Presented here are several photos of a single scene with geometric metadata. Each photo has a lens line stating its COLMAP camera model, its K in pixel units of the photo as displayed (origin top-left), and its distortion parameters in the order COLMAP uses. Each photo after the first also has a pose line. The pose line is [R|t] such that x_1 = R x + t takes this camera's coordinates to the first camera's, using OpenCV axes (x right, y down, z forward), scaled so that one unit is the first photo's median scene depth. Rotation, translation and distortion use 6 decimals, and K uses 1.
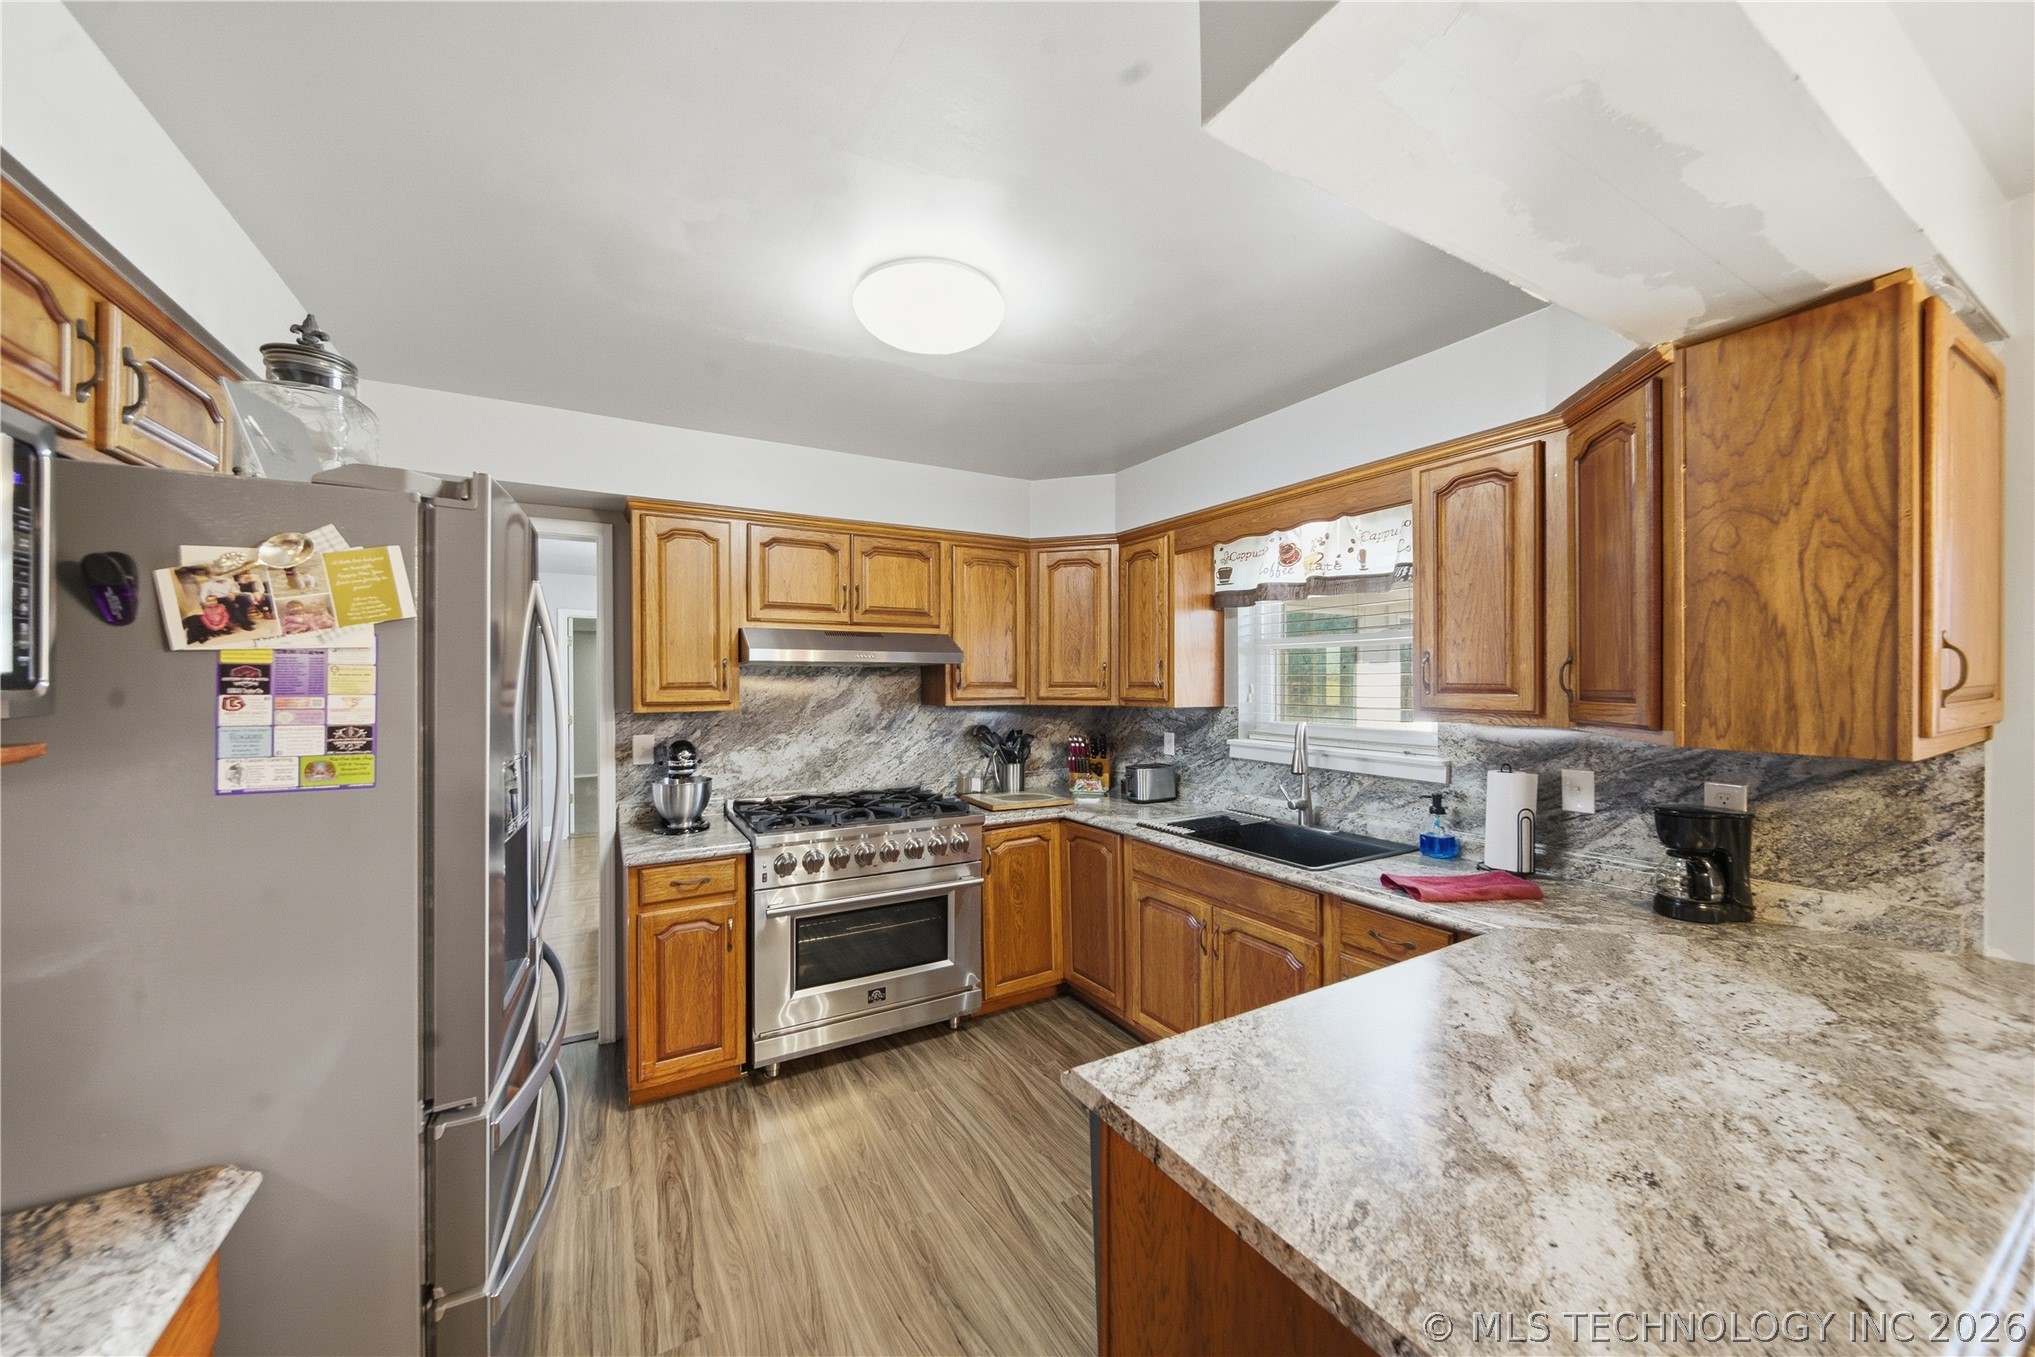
lens RADIAL K [[725.1, 0, 999.7], [0, 725.1, 691.4], [0, 0, 1]] dist [-0.004572, -0.000237]
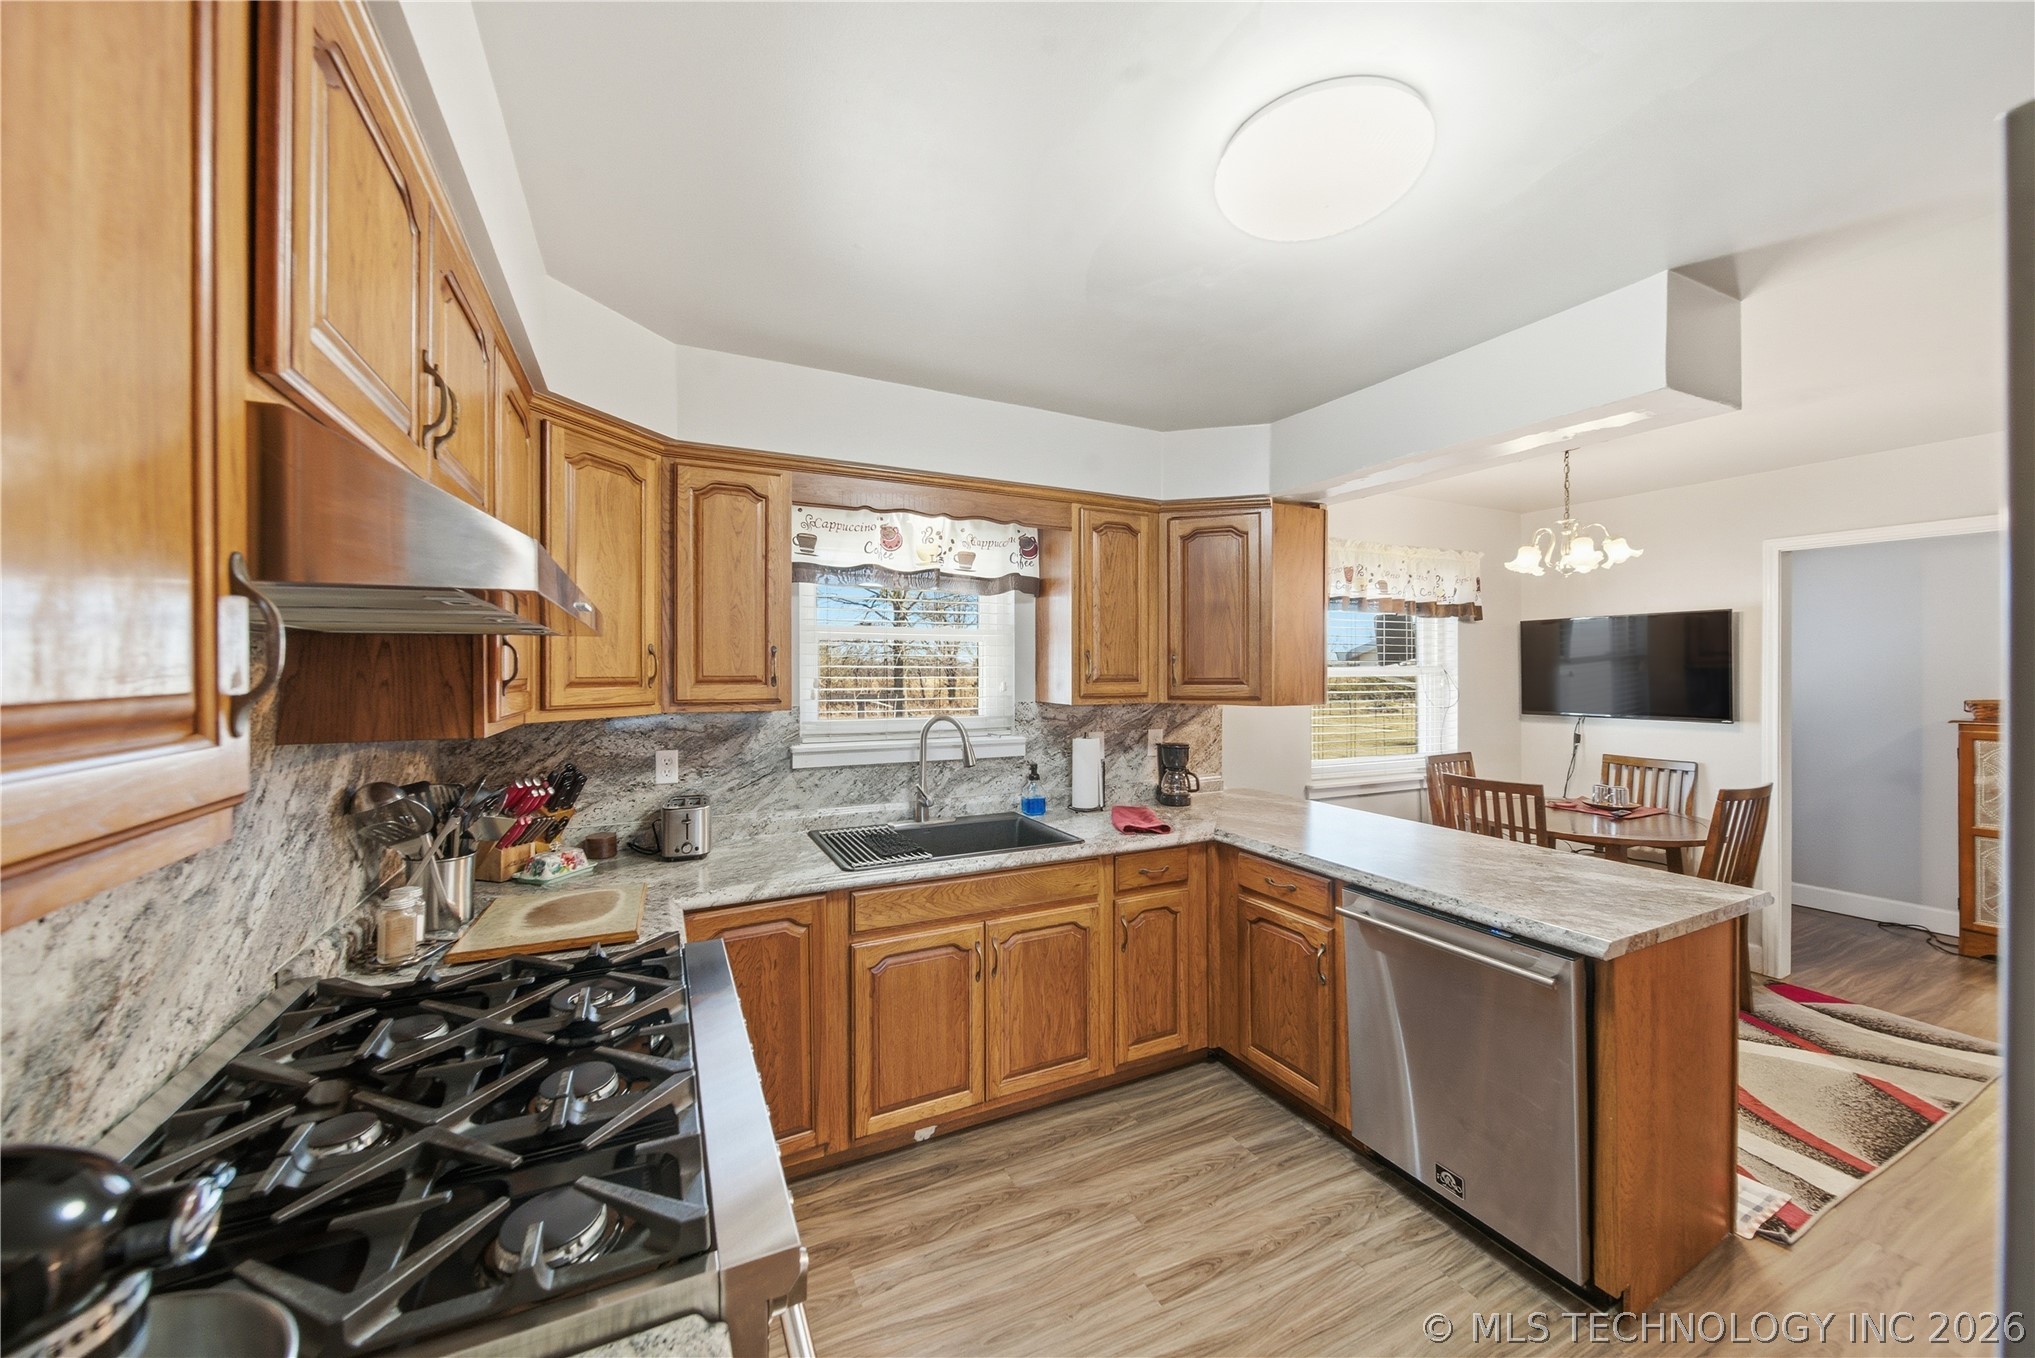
lens RADIAL K [[732.0, 0, 1007.0], [0, 732.0, 675.6], [0, 0, 1]] dist [-0.001671, -0.000419]
pose [[0.059376, -0.004252, 0.998227, -0.582811], [0.017249, 0.999846, 0.003233, -0.013377], [-0.998087, 0.017027, 0.059440, 0.864805]]
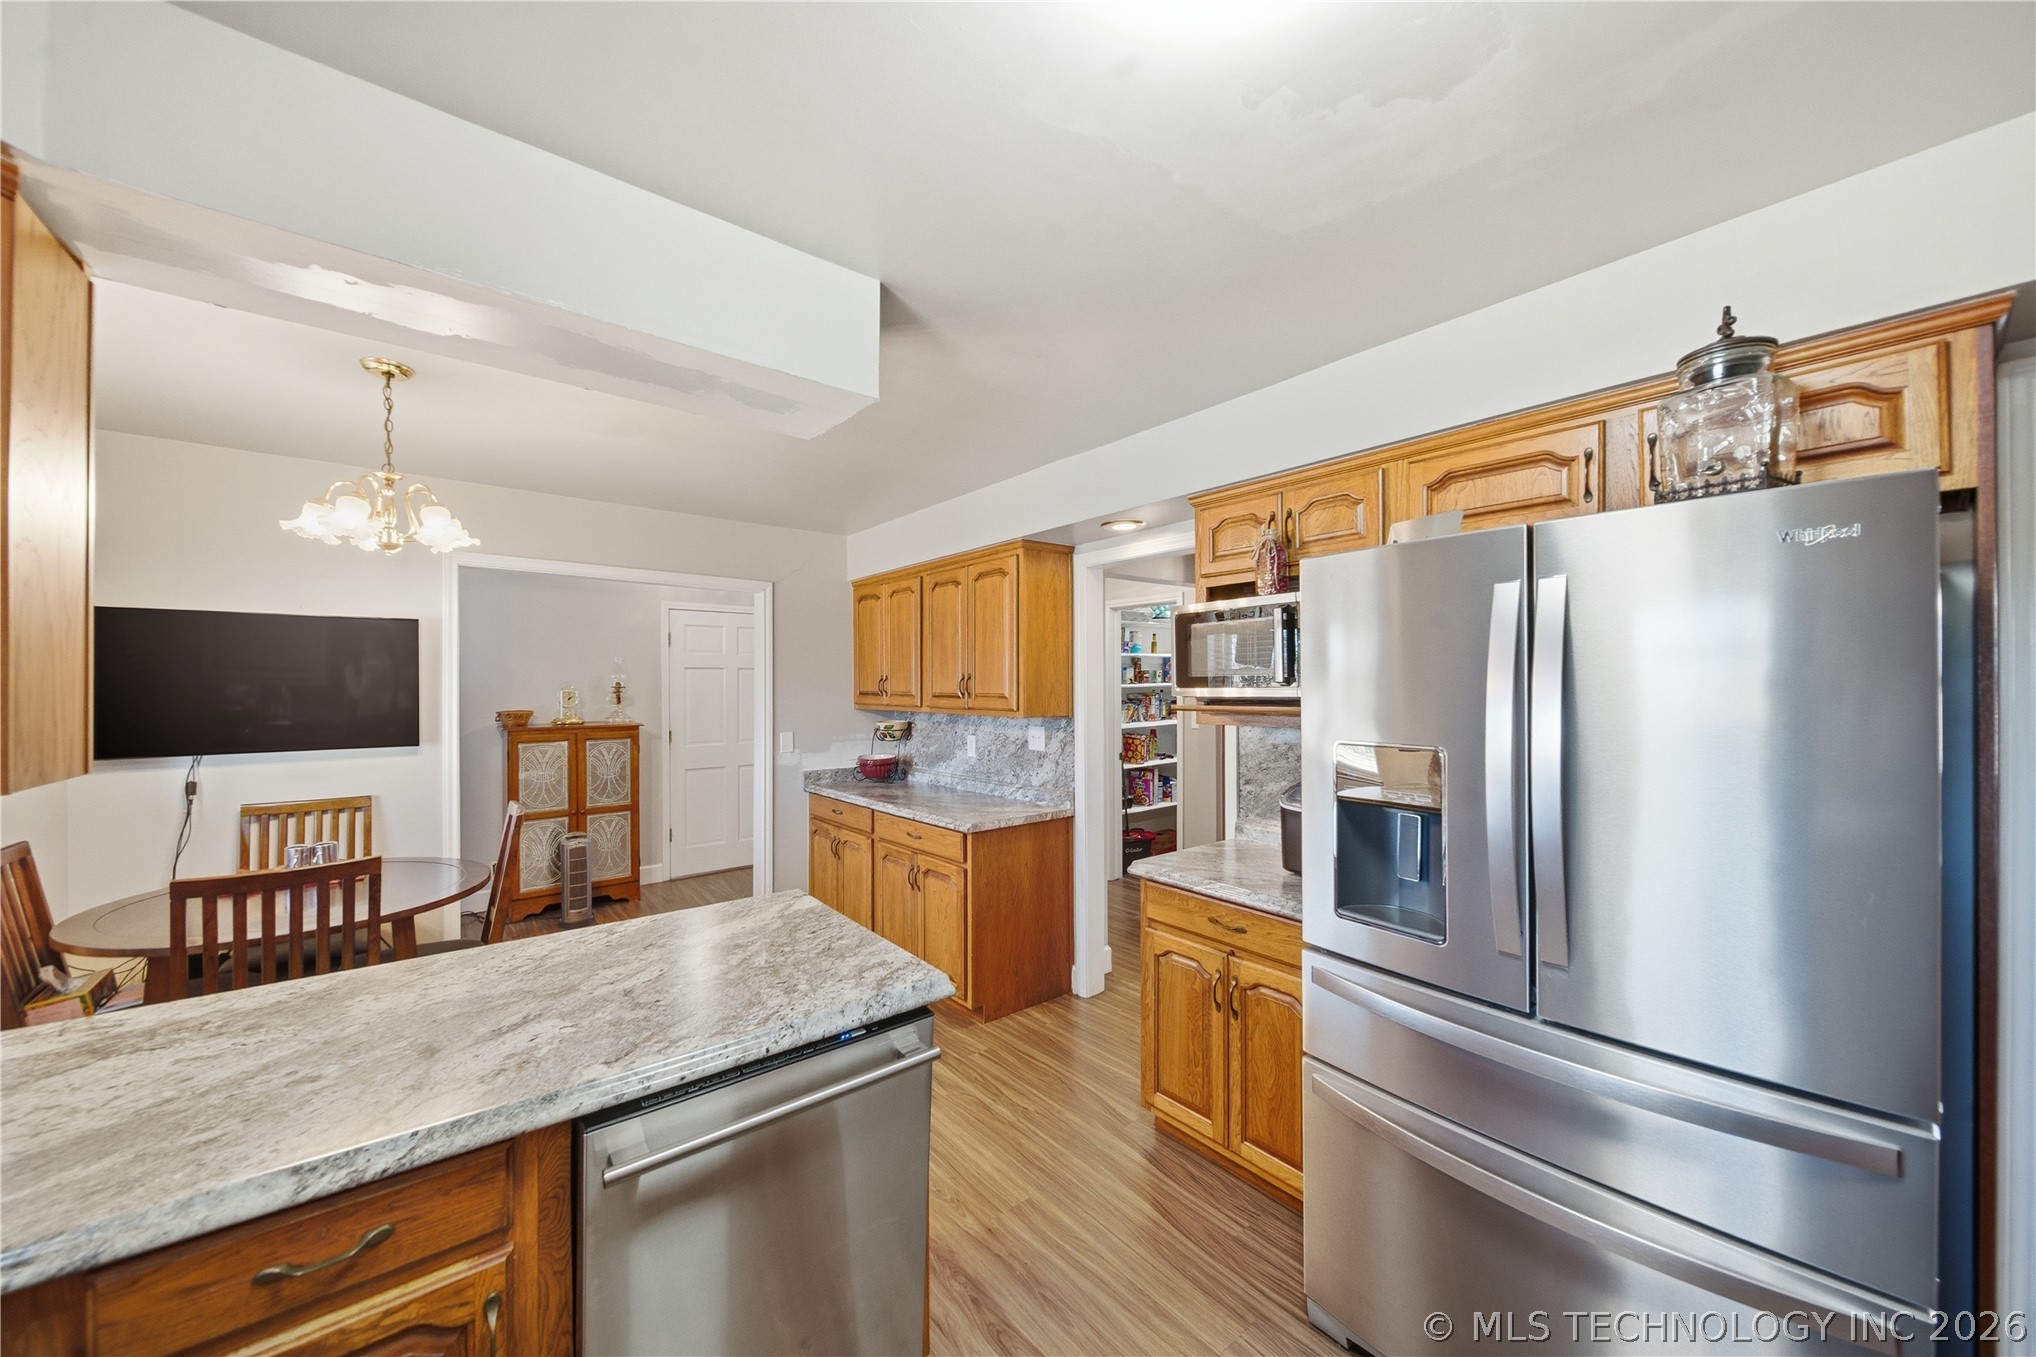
lens RADIAL K [[727.2, 0, 998.8], [0, 727.2, 679.3], [0, 0, 1]] dist [0.001241, -0.003522]
pose [[-0.986723, 0.003967, -0.162362, 0.091788], [0.002738, 0.999966, 0.007795, -0.015409], [0.162387, 0.007247, -0.986701, 0.965367]]
